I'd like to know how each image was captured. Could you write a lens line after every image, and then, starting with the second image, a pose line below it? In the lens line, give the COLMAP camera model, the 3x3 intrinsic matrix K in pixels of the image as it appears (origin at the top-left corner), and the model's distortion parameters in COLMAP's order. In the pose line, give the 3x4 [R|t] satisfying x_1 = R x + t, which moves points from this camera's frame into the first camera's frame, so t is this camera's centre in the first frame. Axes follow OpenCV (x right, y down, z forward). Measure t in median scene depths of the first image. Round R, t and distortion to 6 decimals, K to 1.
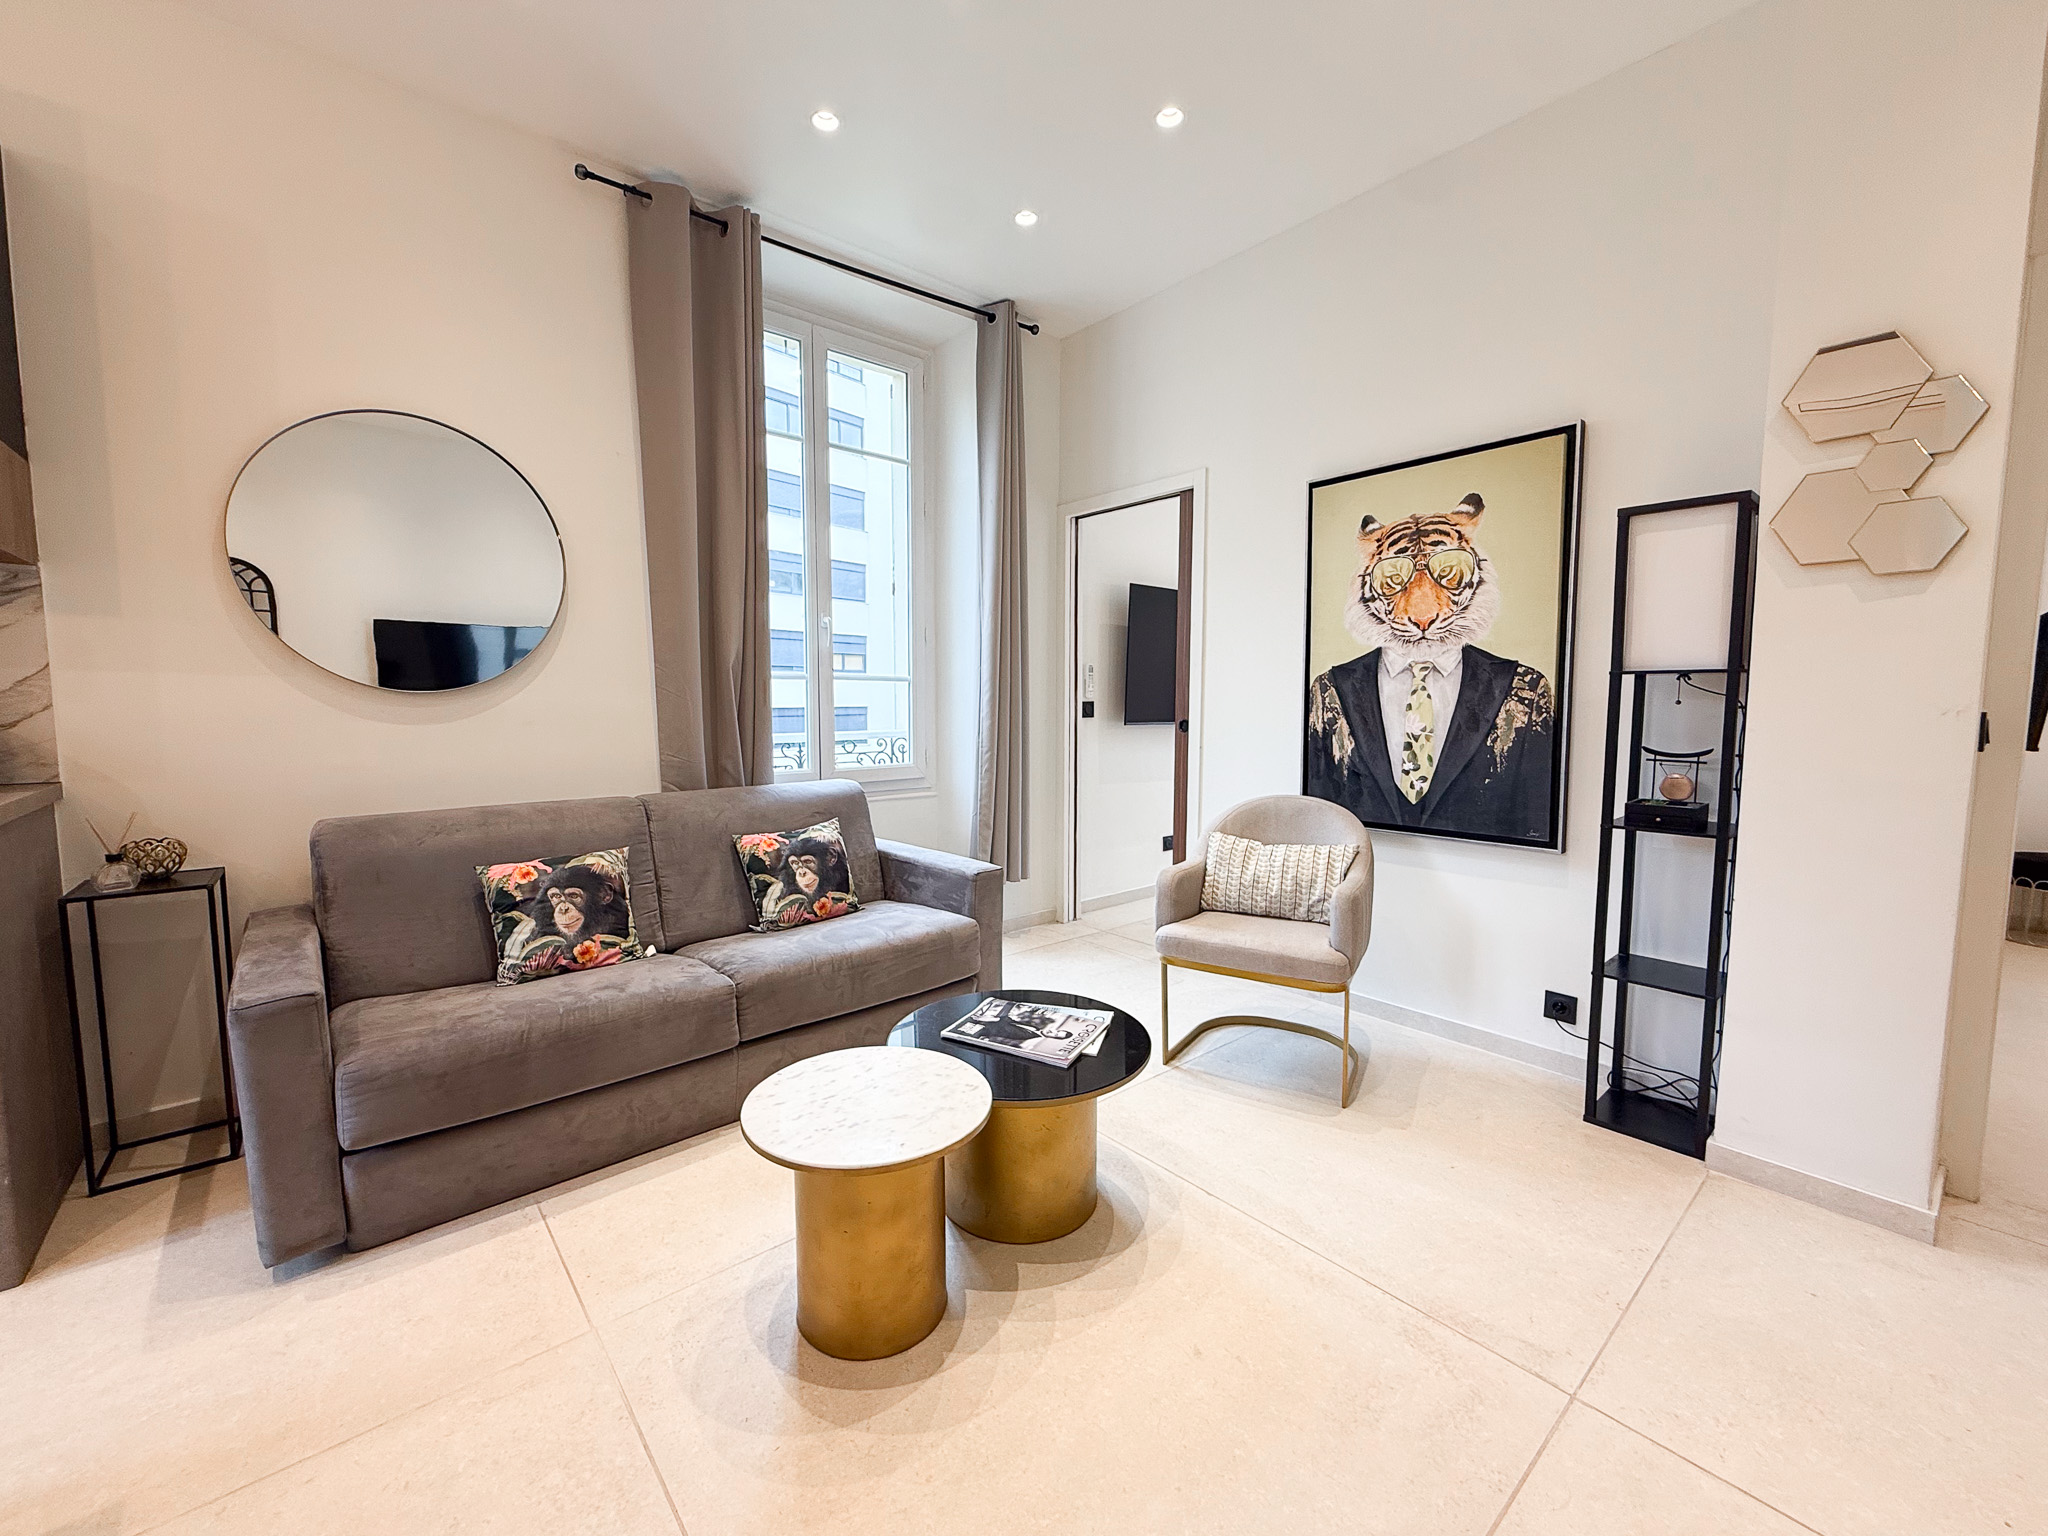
lens RADIAL K [[830.4, 0, 1019.8], [0, 830.4, 766.9], [0, 0, 1]] dist [0.000013, 0.000285]
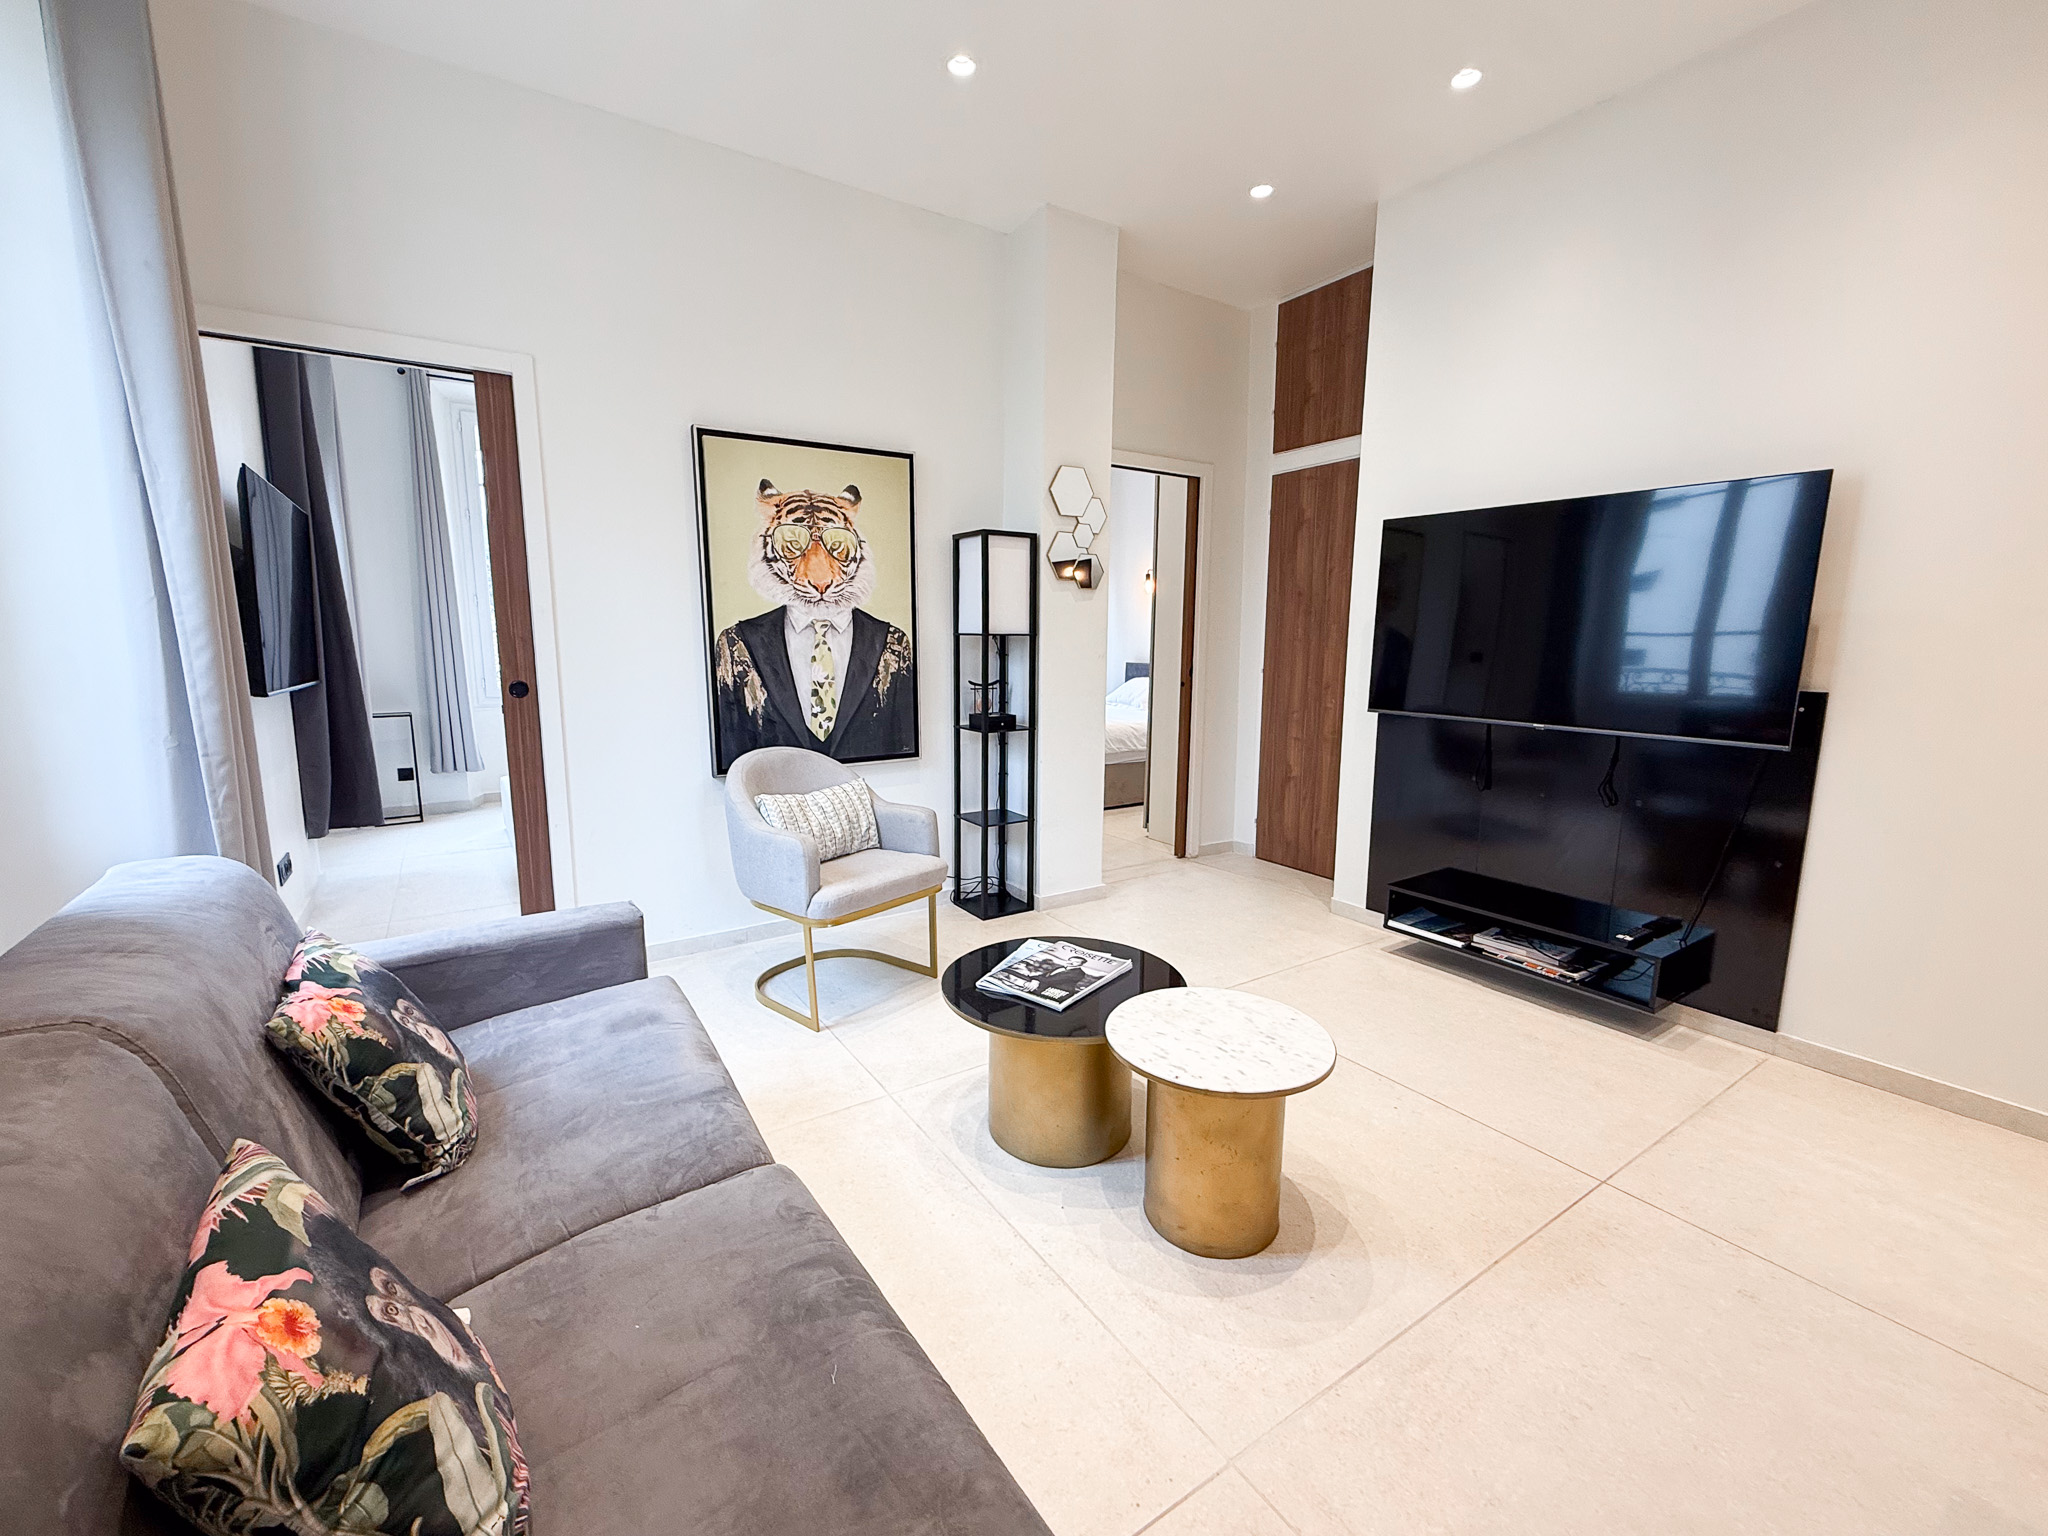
lens RADIAL K [[840.2, 0, 1013.8], [0, 840.2, 767.1], [0, 0, 1]] dist [-0.000325, 0.000068]
pose [[0.126830, -0.153296, 0.980007, -0.678002], [0.080783, 0.986300, 0.143826, -0.069935], [-0.988630, 0.060926, 0.137476, 0.577248]]
